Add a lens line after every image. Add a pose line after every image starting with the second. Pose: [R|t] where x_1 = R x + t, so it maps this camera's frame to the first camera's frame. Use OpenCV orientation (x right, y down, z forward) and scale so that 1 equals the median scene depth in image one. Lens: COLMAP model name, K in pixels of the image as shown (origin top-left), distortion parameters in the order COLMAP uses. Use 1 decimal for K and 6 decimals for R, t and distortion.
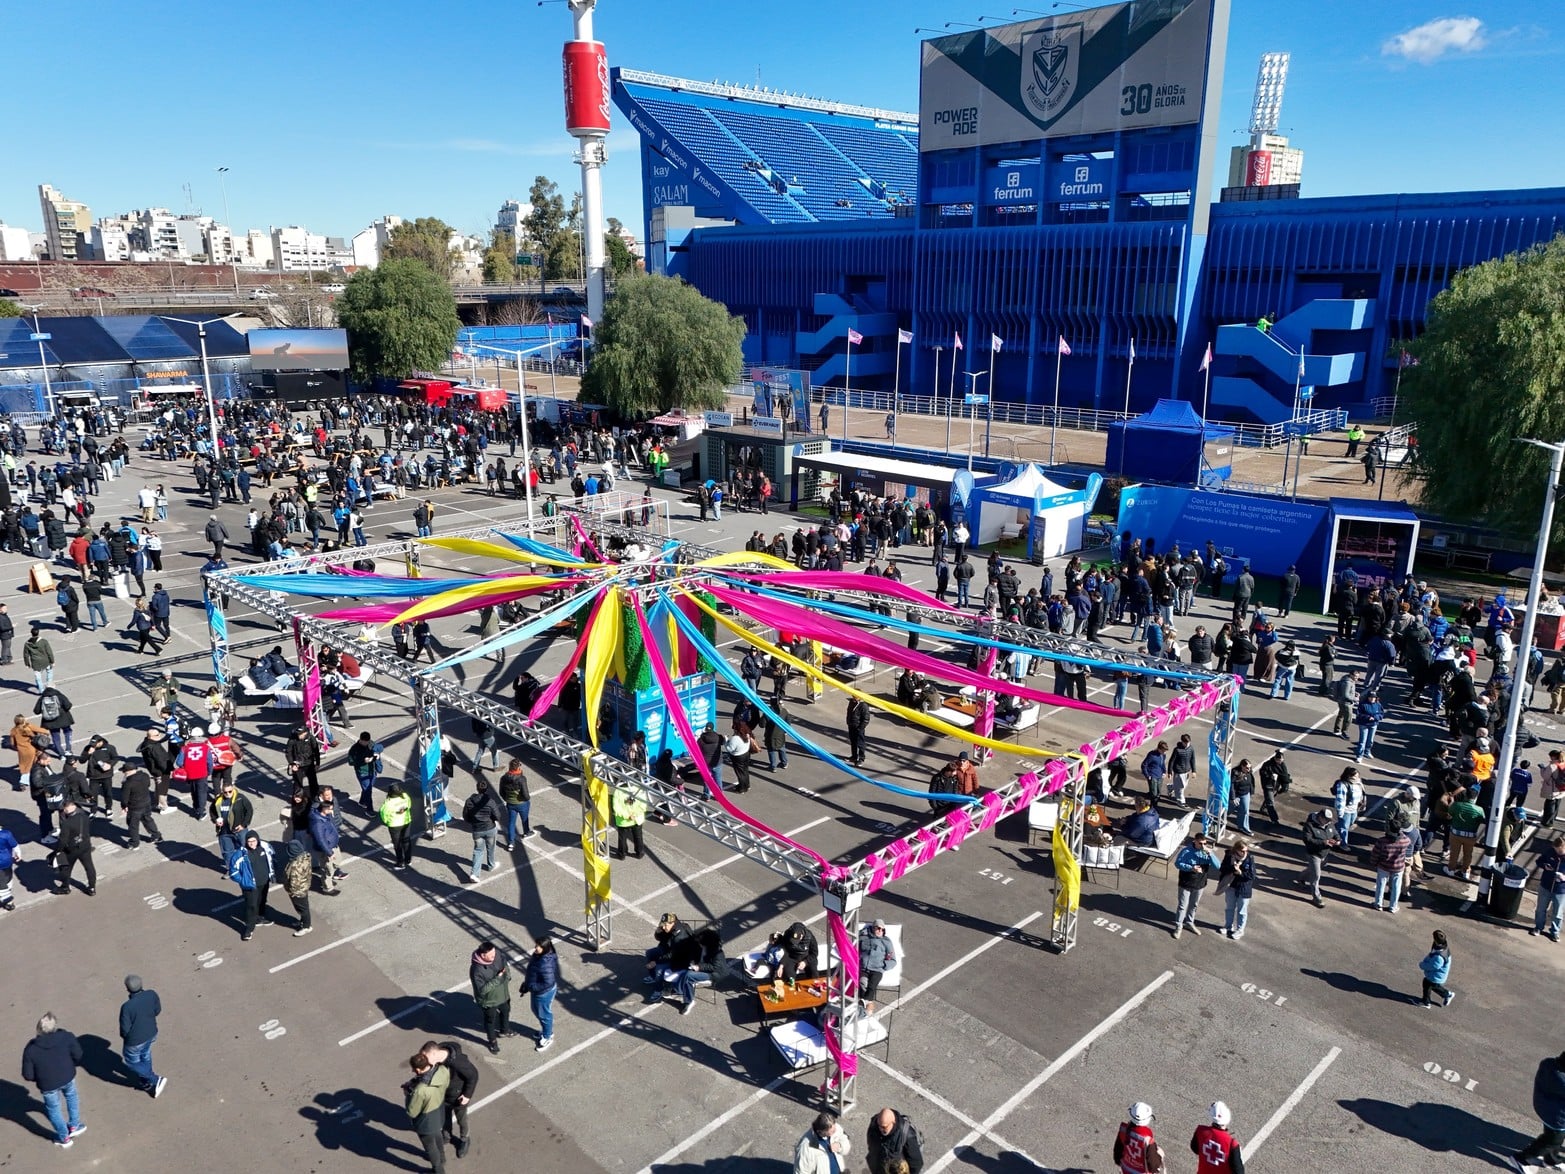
lens RADIAL K [[1142.2, 0, 782.5], [0, 1142.2, 587.0], [0, 0, 1]] dist [0.038726, 0.001785]
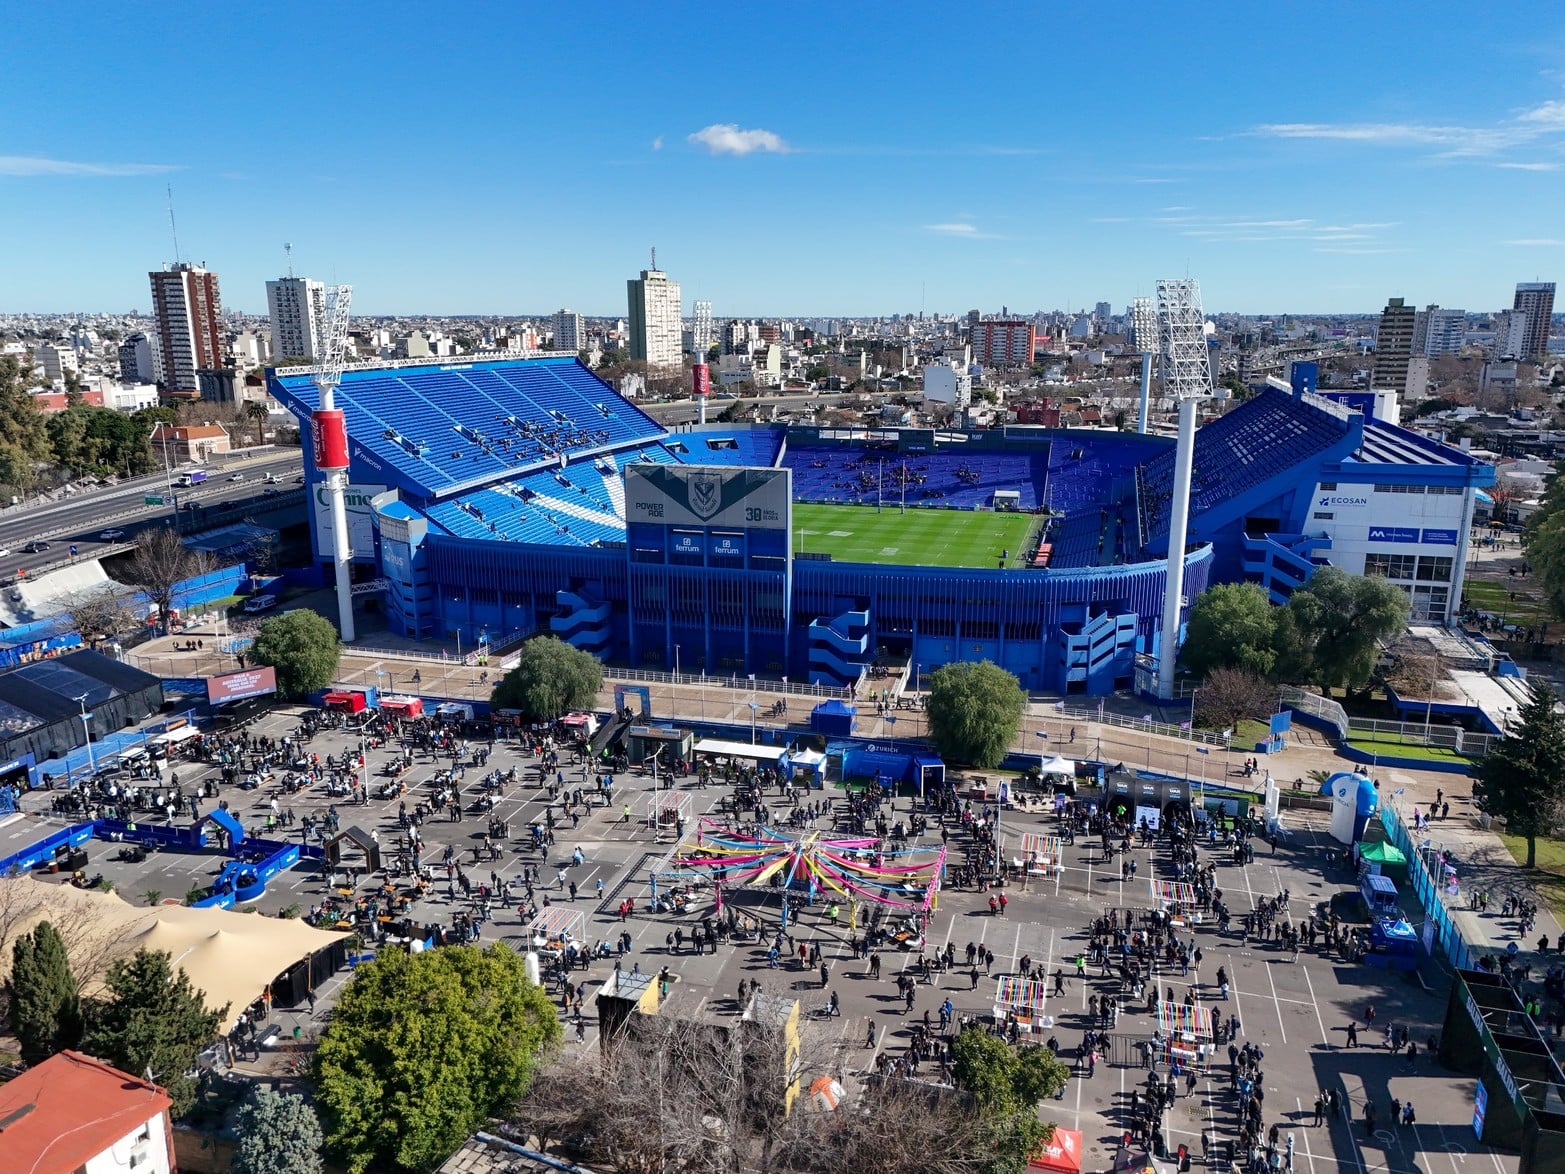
lens RADIAL K [[1142.2, 0, 782.5], [0, 1142.2, 587.0], [0, 0, 1]] dist [0.038726, 0.001785]
pose [[0.866170, -0.117992, 0.485621, -0.559245], [0.134937, 0.990854, 0.000070, -0.254503], [-0.481188, 0.065467, 0.874169, -0.672347]]
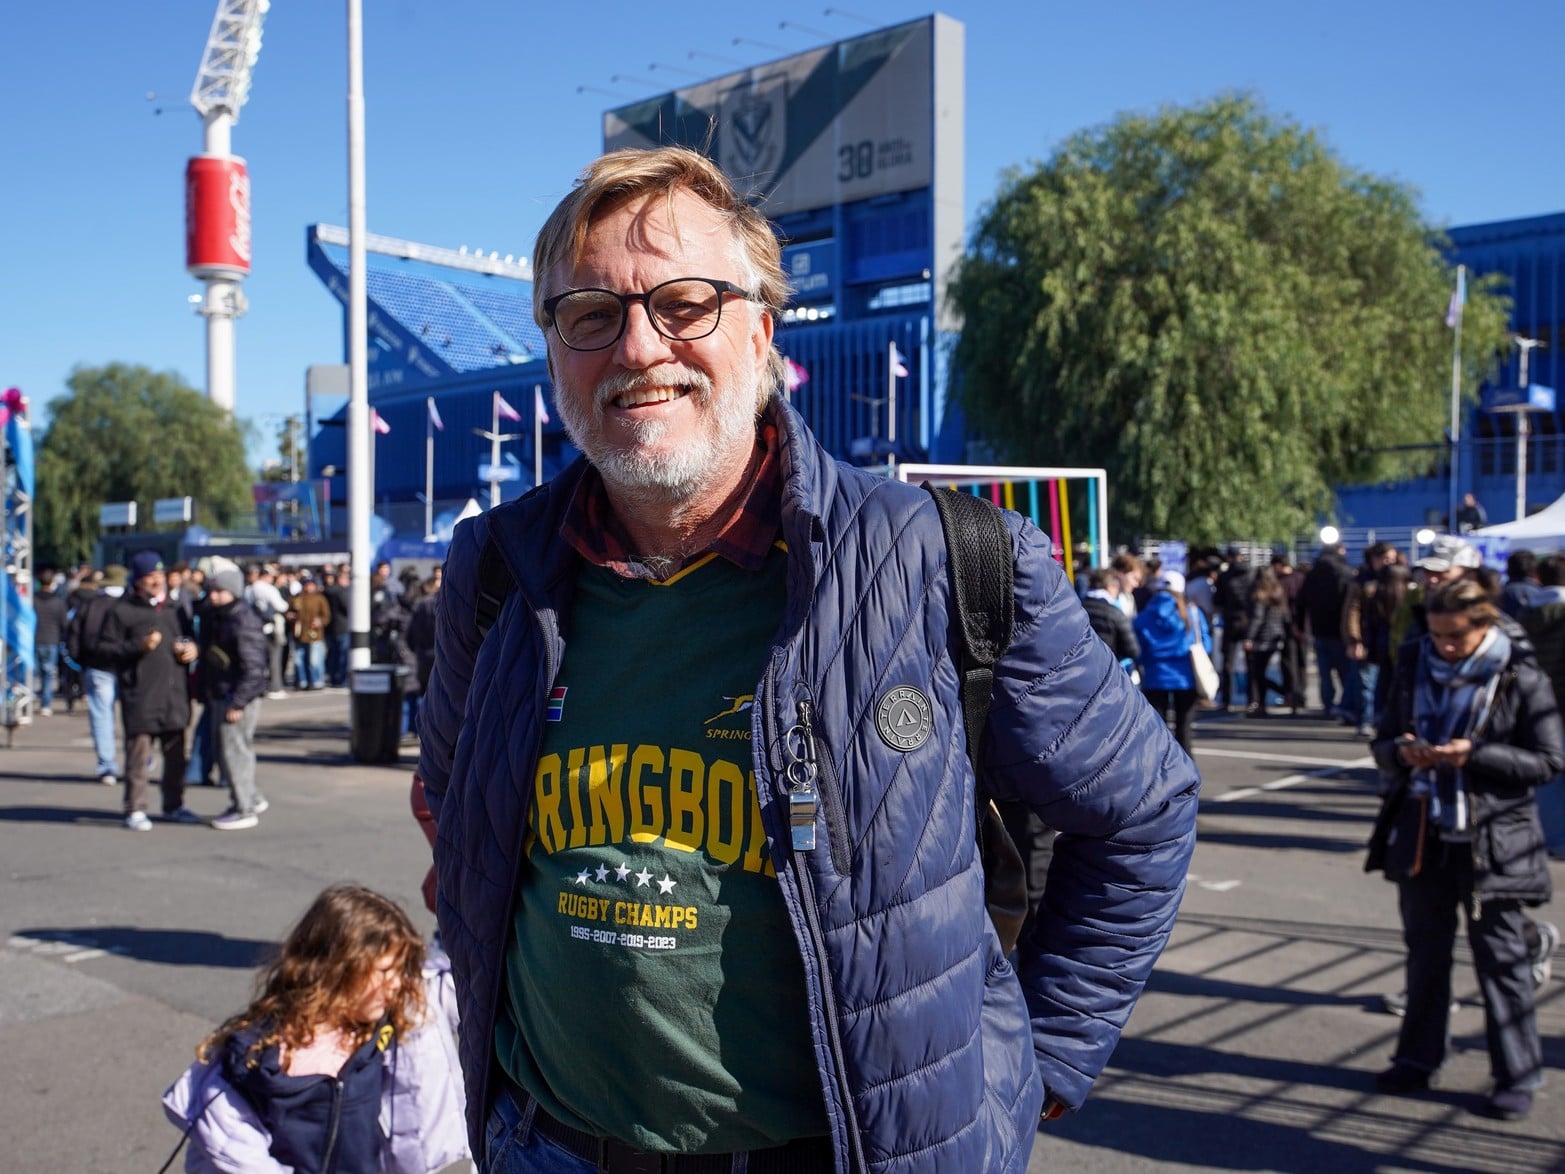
lens RADIAL K [[1643.2, 0, 782.5], [0, 1643.2, 587.0], [0, 0, 1]] dist [0.041678, 0.012726]
pose [[0.998544, -0.002621, 0.053876, 0.179348], [0.016659, 0.964976, -0.261810, 0.095287], [-0.051303, 0.262326, 0.963615, 0.062473]]
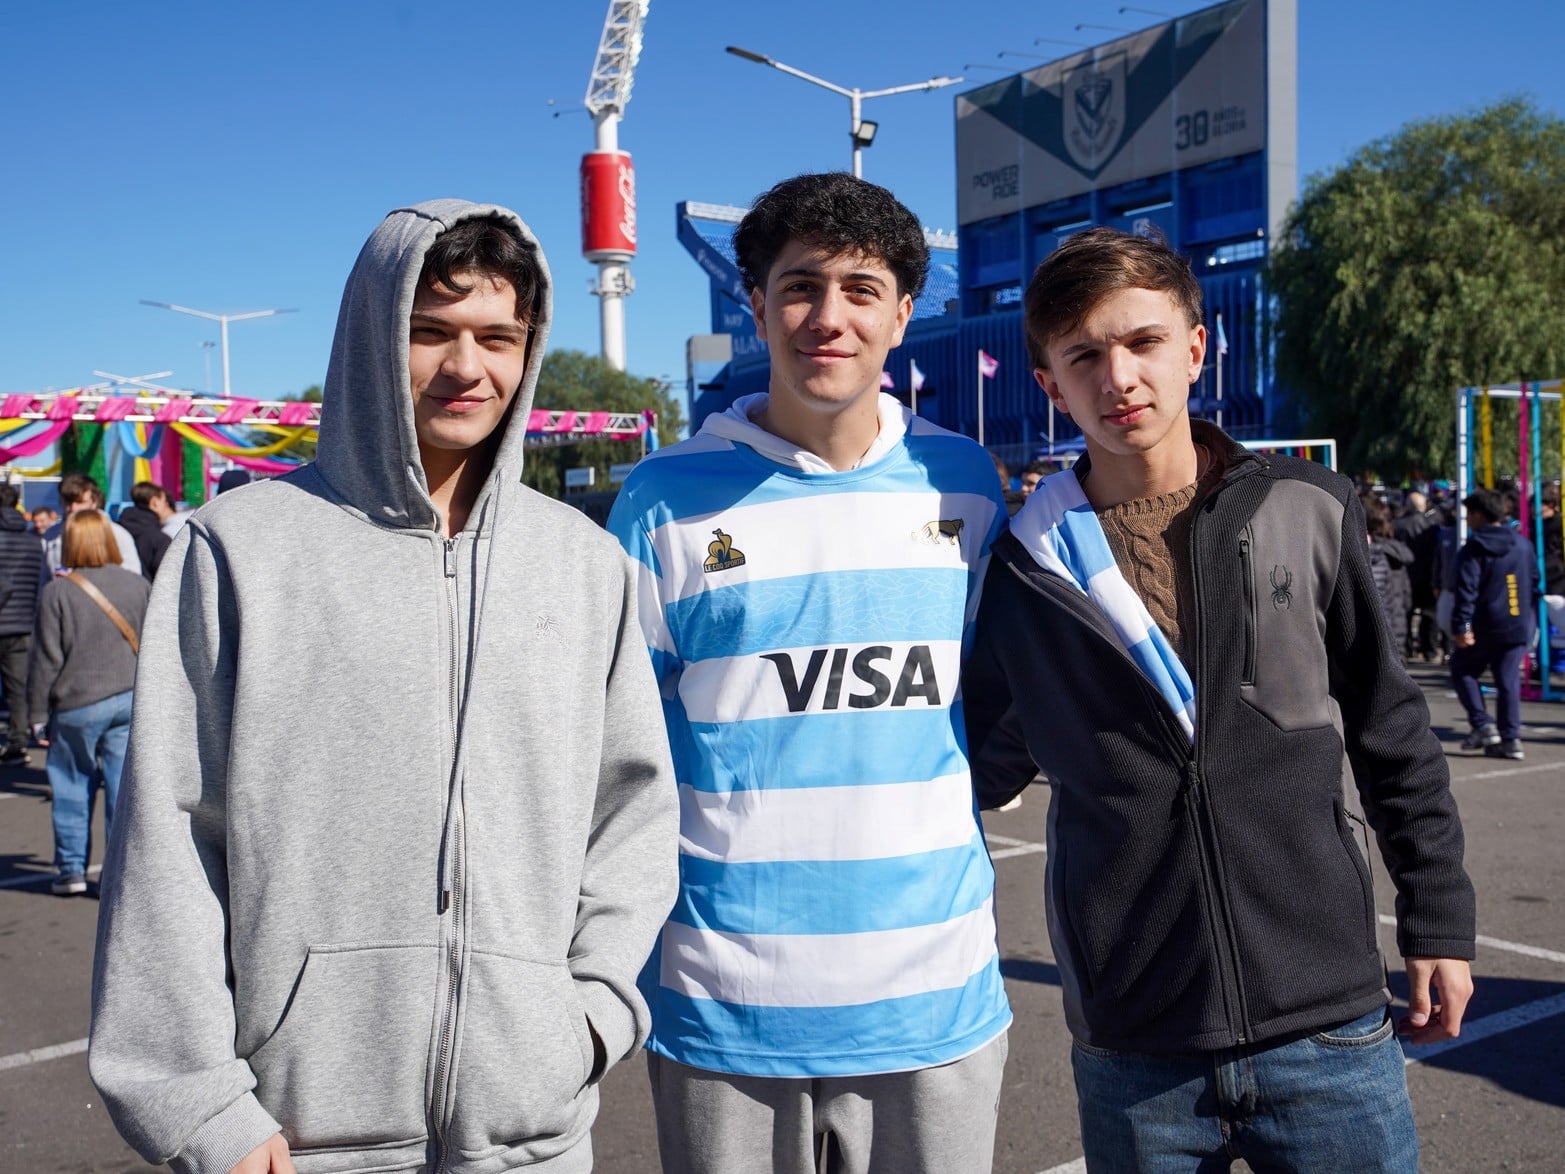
lens RADIAL K [[1658.6, 0, 782.5], [0, 1658.6, 587.0], [0, 0, 1]] dist [0.046363, -0.010660]
pose [[0.988262, -0.016925, -0.151829, 0.174361], [-0.018608, 0.973108, -0.229597, 0.129645], [0.151632, 0.229728, 0.961370, -0.056941]]
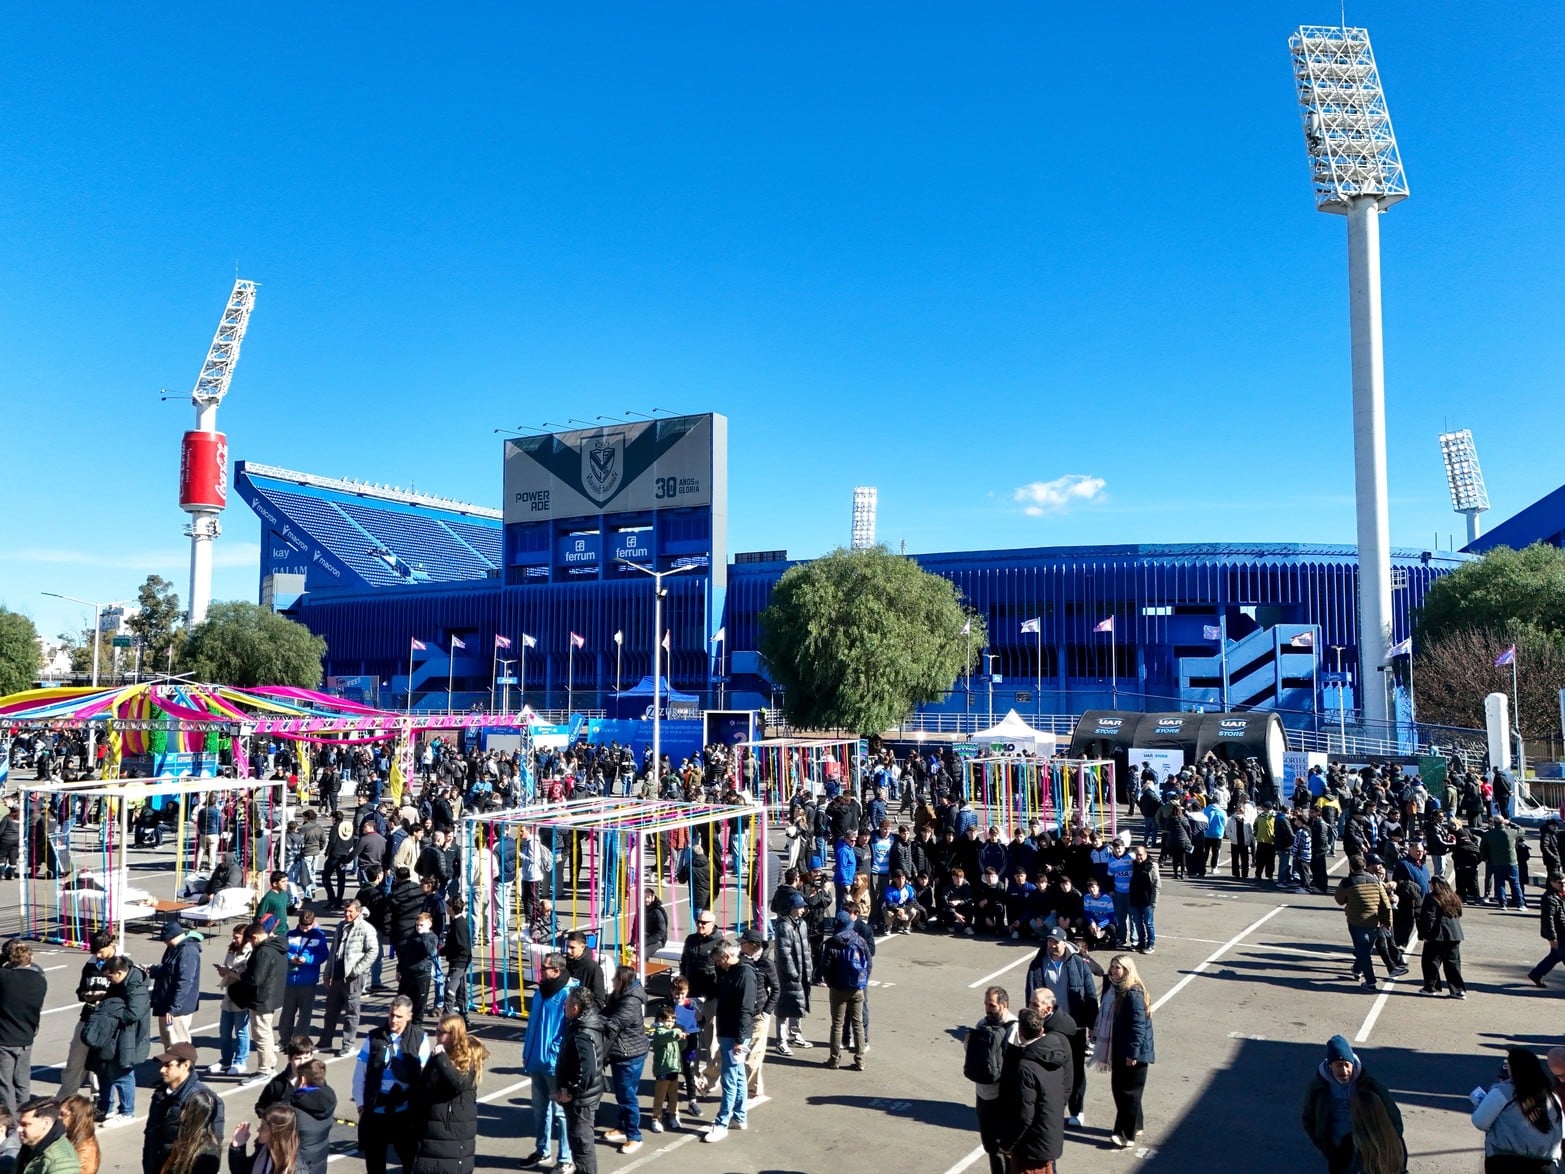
lens RADIAL K [[1259.8, 0, 801.3], [0, 1259.8, 588.1], [0, 0, 1]] dist [0.072855, -0.136902]
pose [[0.962684, 0.023355, 0.269617, 0.066342], [0.071375, 0.939084, -0.336194, 0.146295], [-0.261045, 0.342893, 0.902375, -0.236978]]
